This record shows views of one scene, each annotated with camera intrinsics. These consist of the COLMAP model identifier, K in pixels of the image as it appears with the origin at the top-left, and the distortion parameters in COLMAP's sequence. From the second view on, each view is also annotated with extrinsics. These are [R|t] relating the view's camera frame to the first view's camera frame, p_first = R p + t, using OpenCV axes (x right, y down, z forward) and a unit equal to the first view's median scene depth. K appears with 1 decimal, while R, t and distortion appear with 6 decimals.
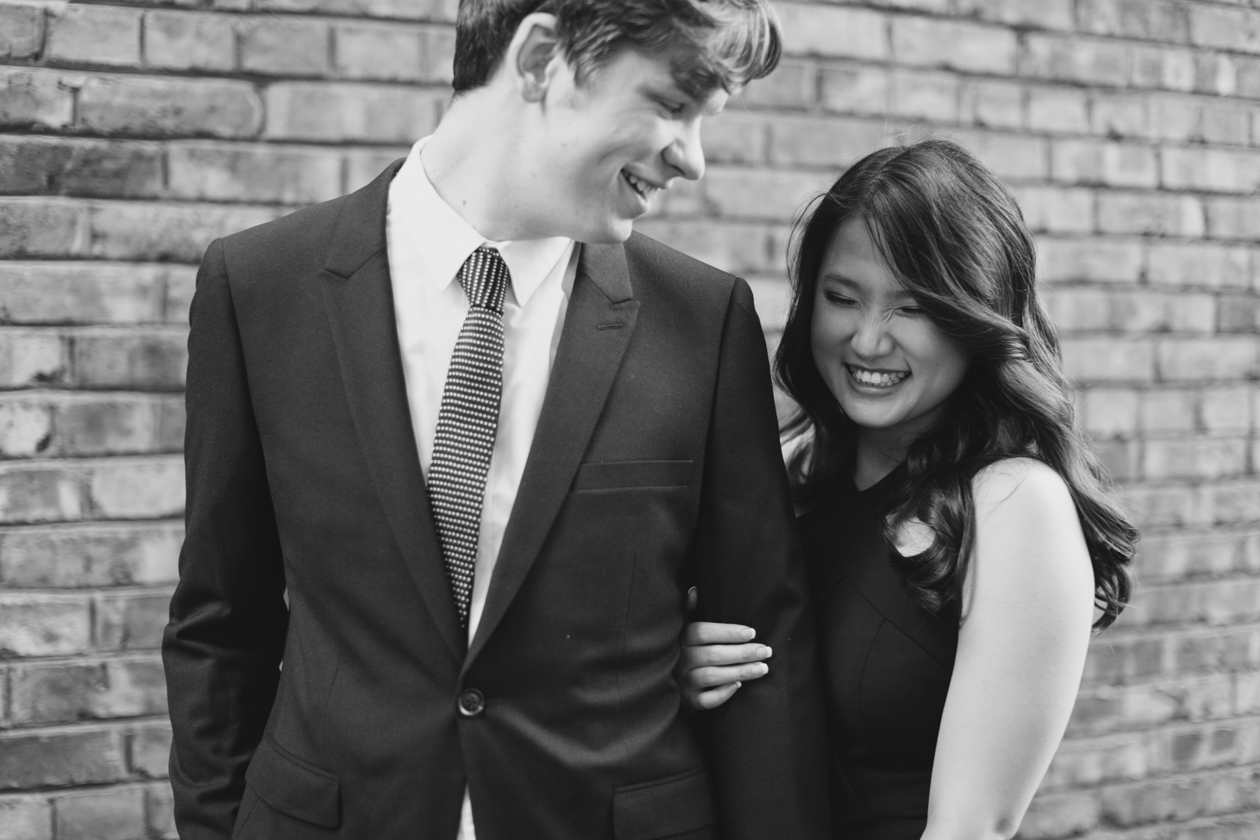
lens RADIAL K [[1873.5, 0, 630.0], [0, 1873.5, 420.0], [0, 0, 1]] dist [-0.134159, 0.068952]
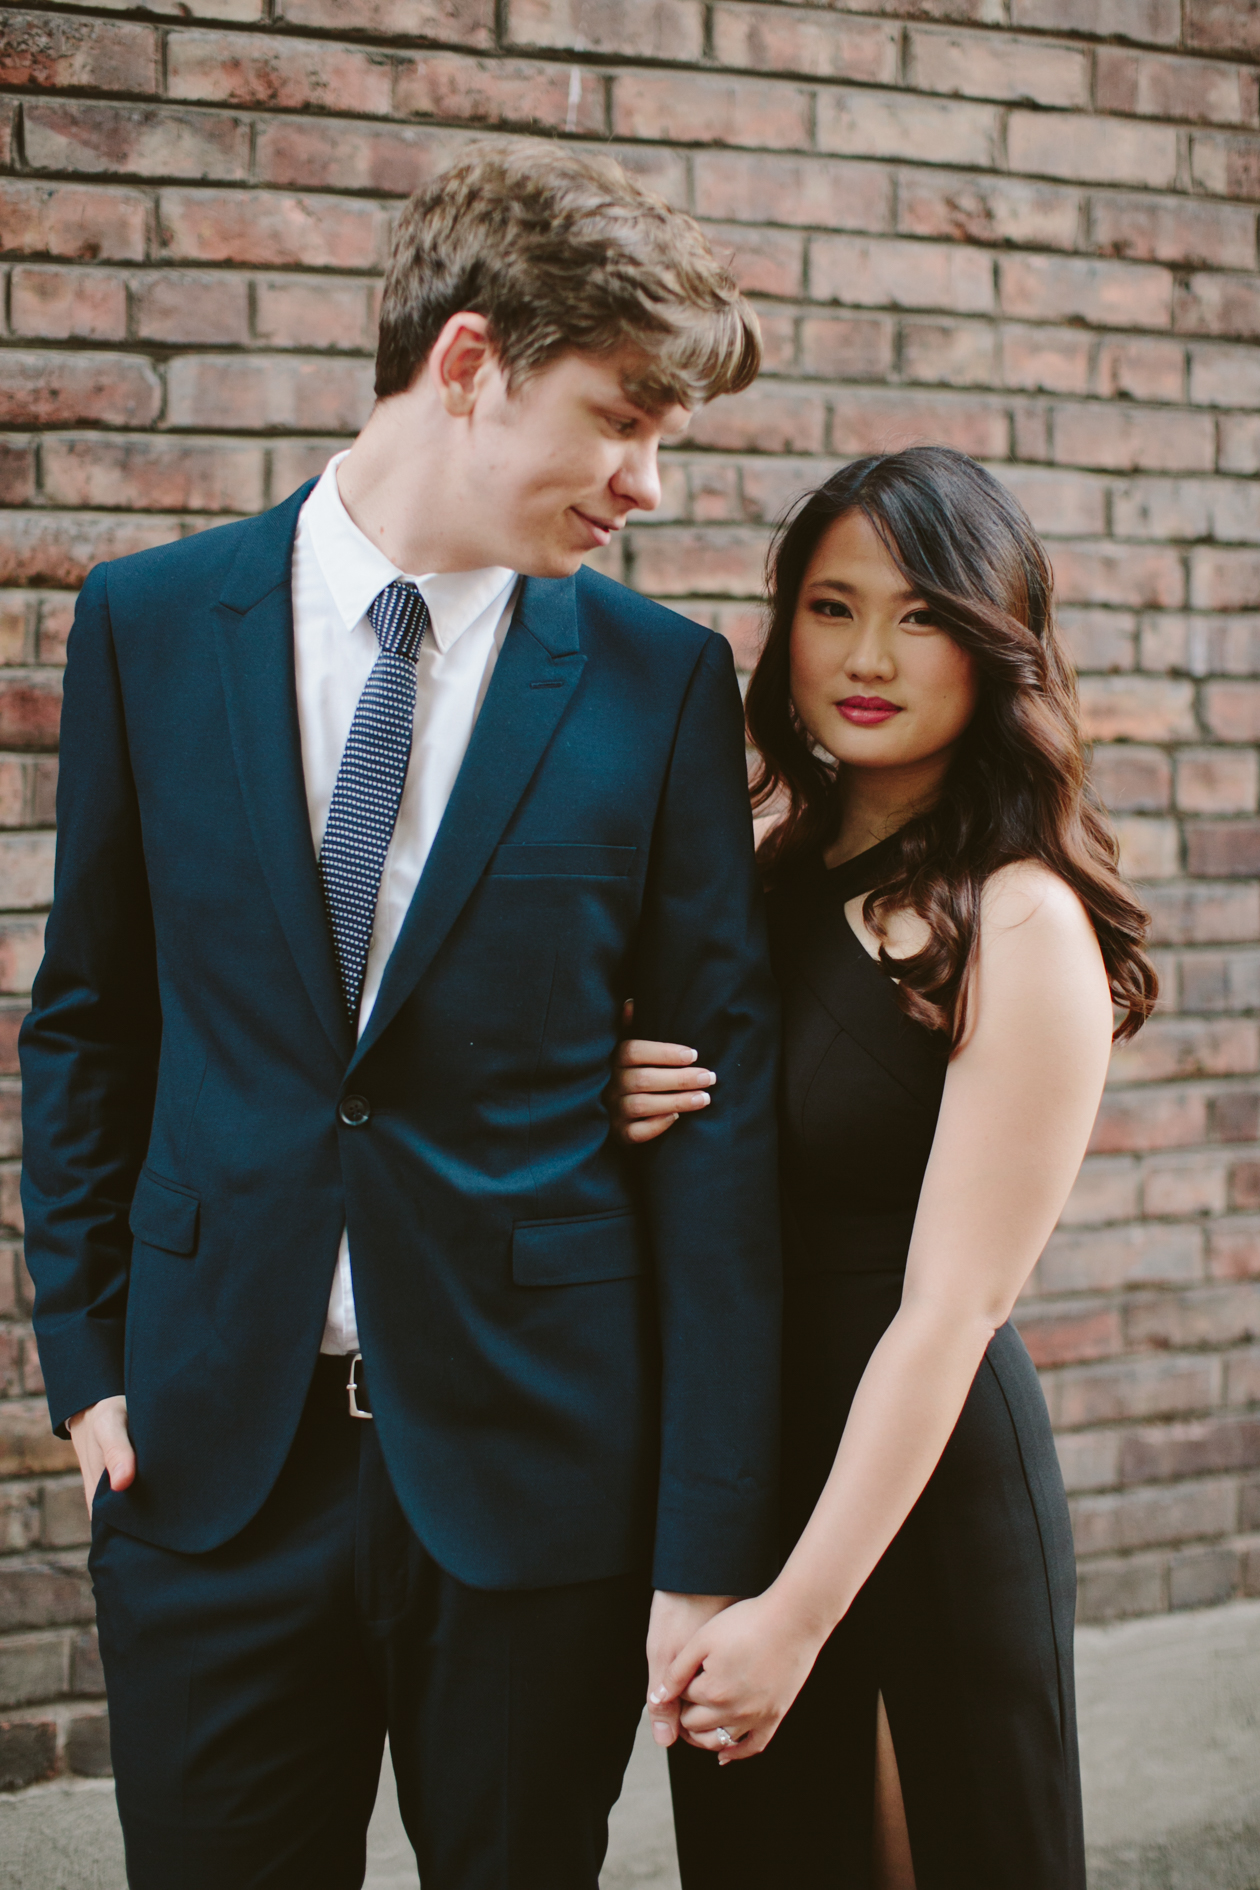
lens RADIAL K [[3012.9, 0, 771.2], [0, 3012.9, 941.3], [0, 0, 1]] dist [-0.217010, 0.501804]
pose [[0.999908, 0.007260, -0.011457, 0.076918], [-0.006648, 0.998594, 0.052592, -0.002469], [0.011822, -0.052511, 0.998550, -0.267965]]
